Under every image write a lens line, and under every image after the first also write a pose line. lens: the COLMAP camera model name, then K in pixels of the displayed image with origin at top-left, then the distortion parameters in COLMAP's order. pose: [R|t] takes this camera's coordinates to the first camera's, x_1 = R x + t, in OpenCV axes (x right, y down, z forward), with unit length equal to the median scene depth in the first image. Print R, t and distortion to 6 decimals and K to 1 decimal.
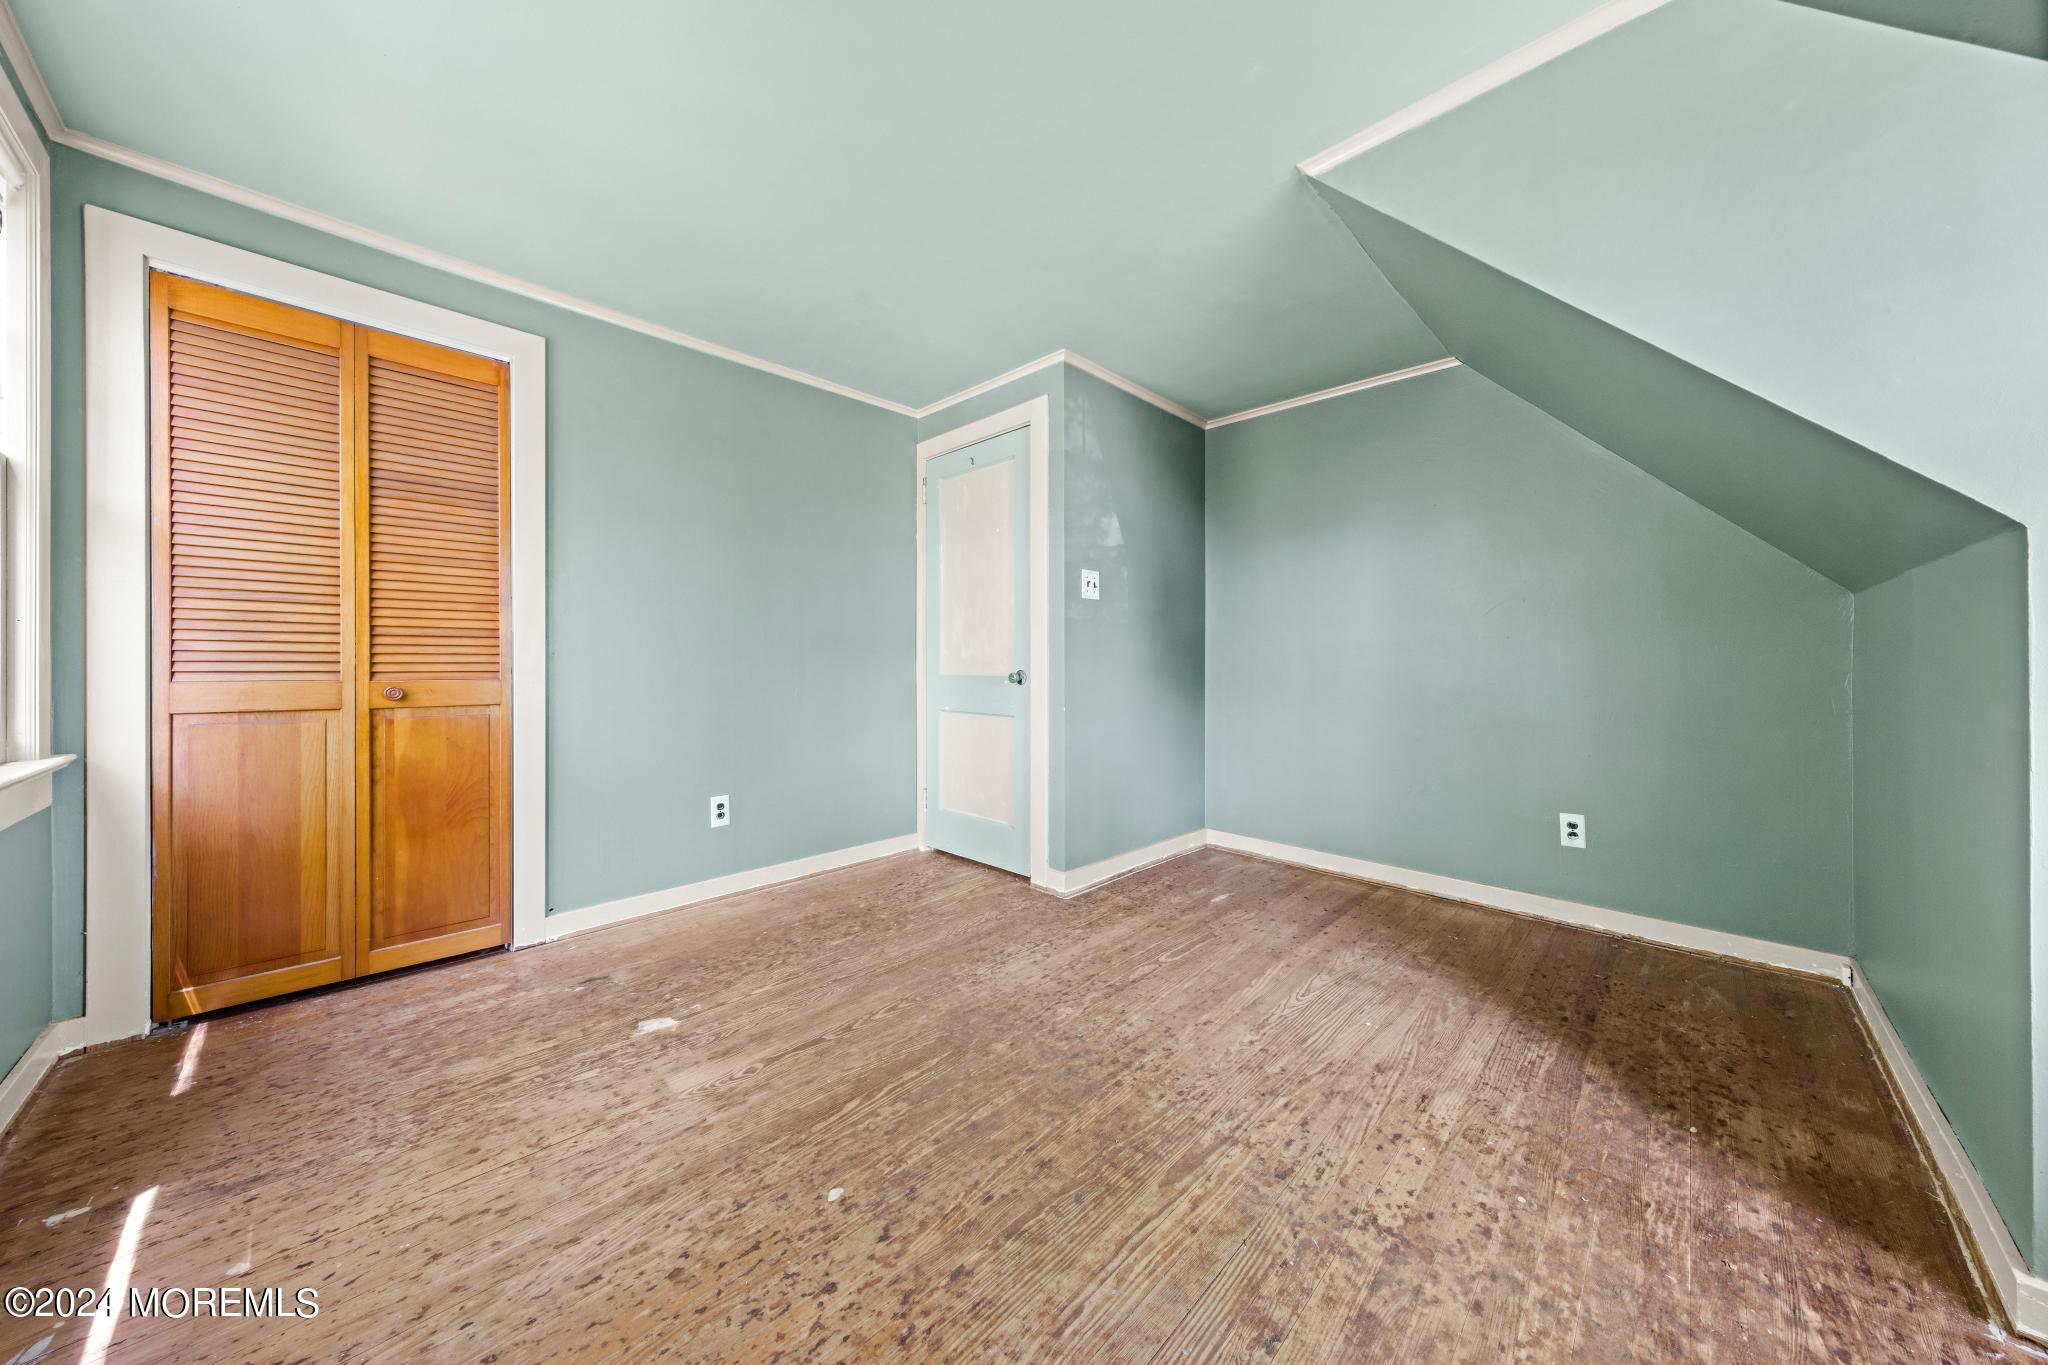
lens RADIAL K [[696.6, 0, 1020.6], [0, 696.6, 669.1], [0, 0, 1]] dist [0.008159, -0.000845]
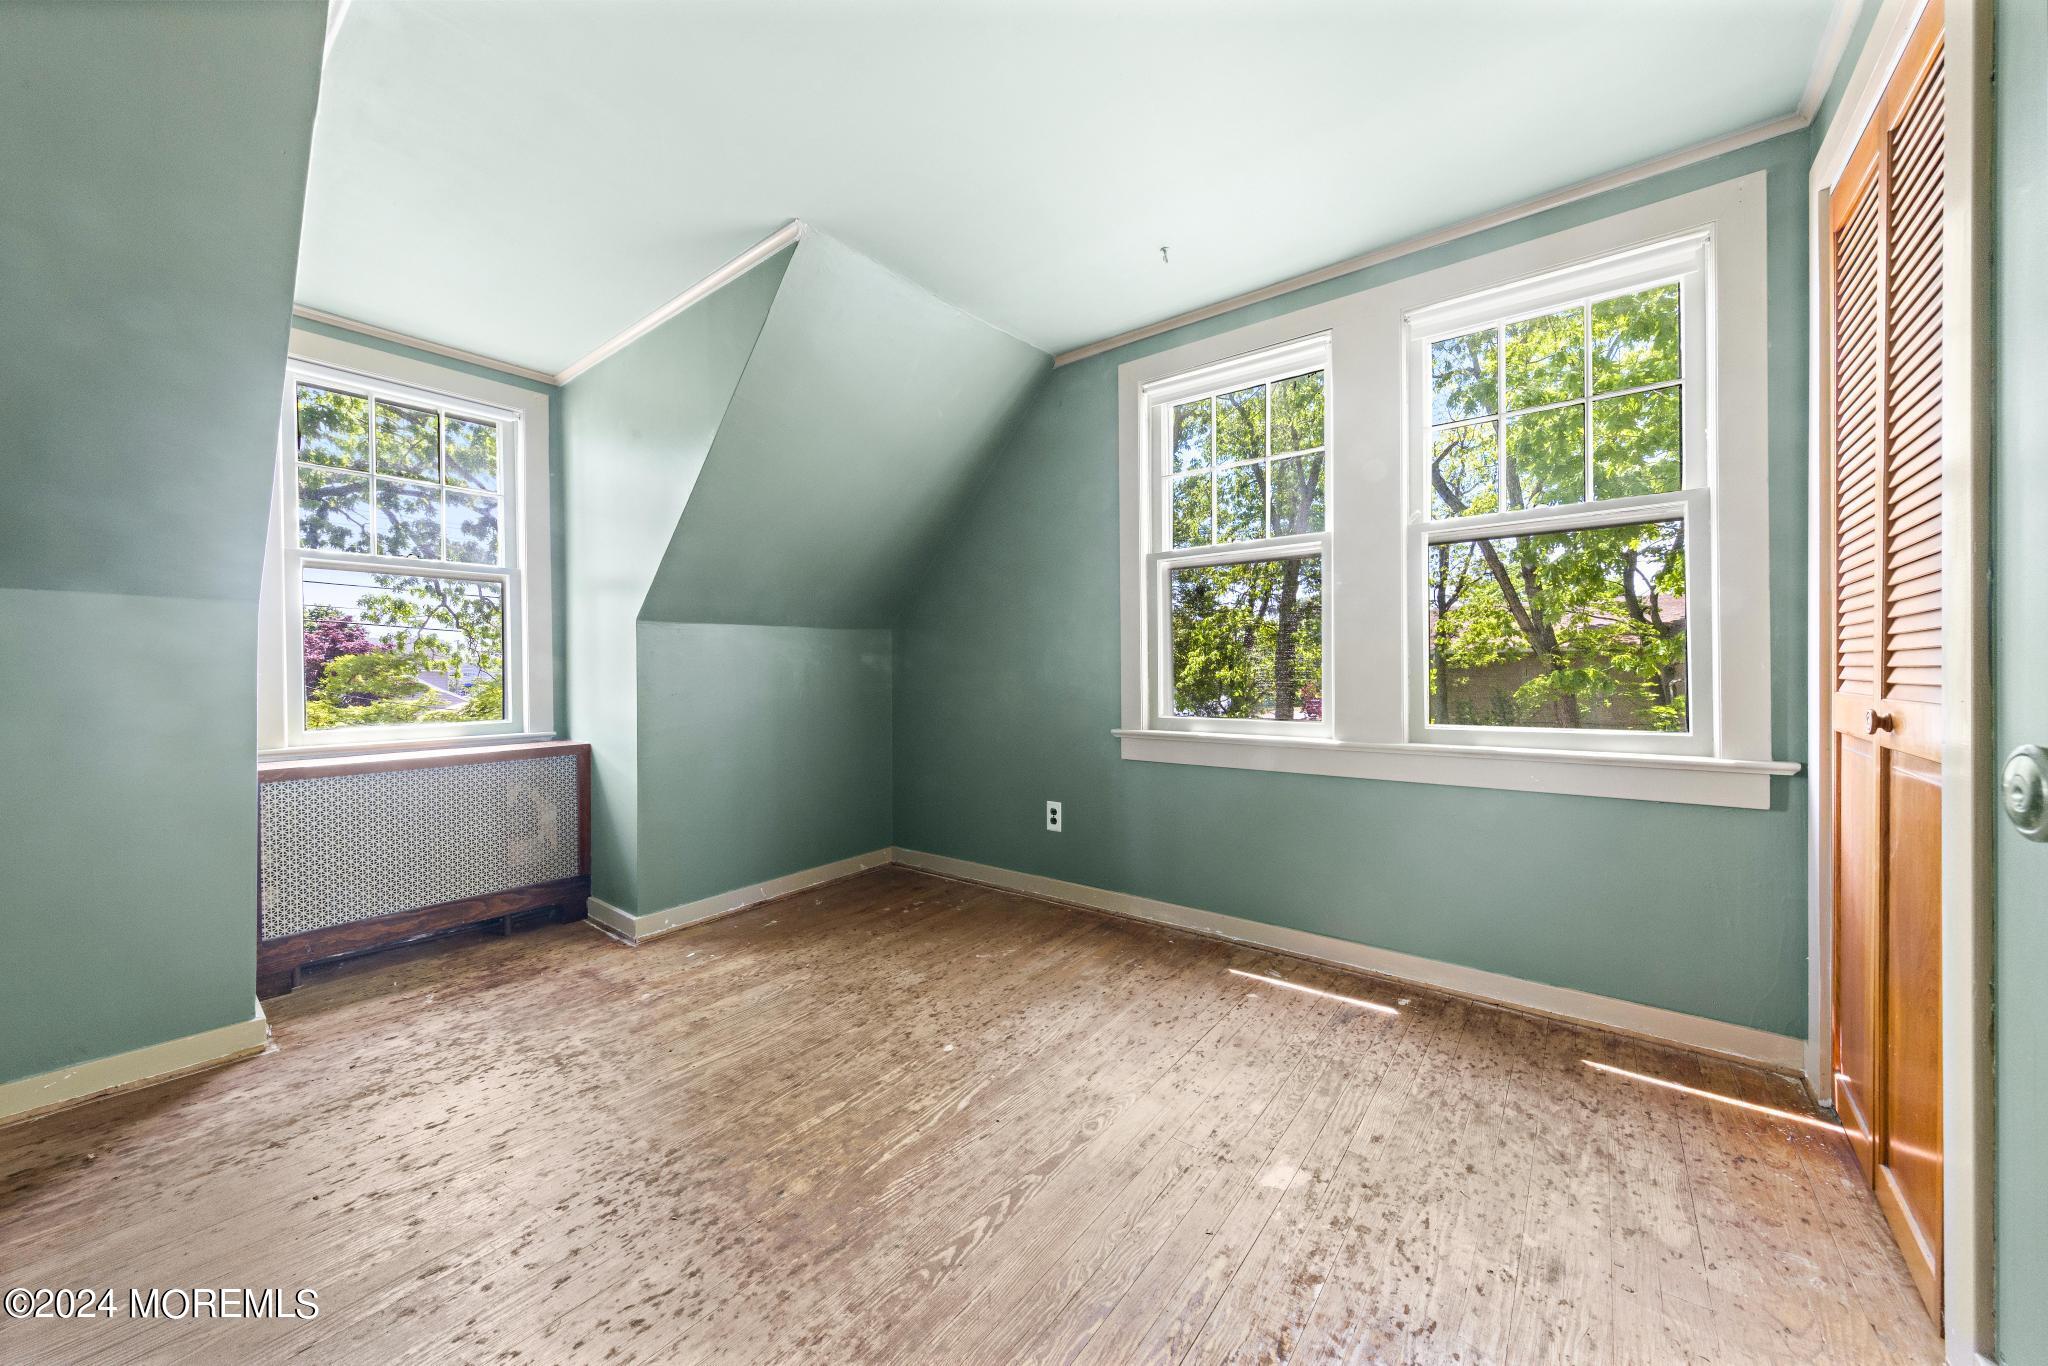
lens RADIAL K [[741.0, 0, 1028.0], [0, 741.0, 674.2], [0, 0, 1]] dist [0.000287, -0.000001]
pose [[-0.993401, 0.005731, -0.114546, -0.216616], [0.004693, 0.999945, 0.009333, -0.016890], [0.114593, 0.008733, -0.993374, 2.110613]]
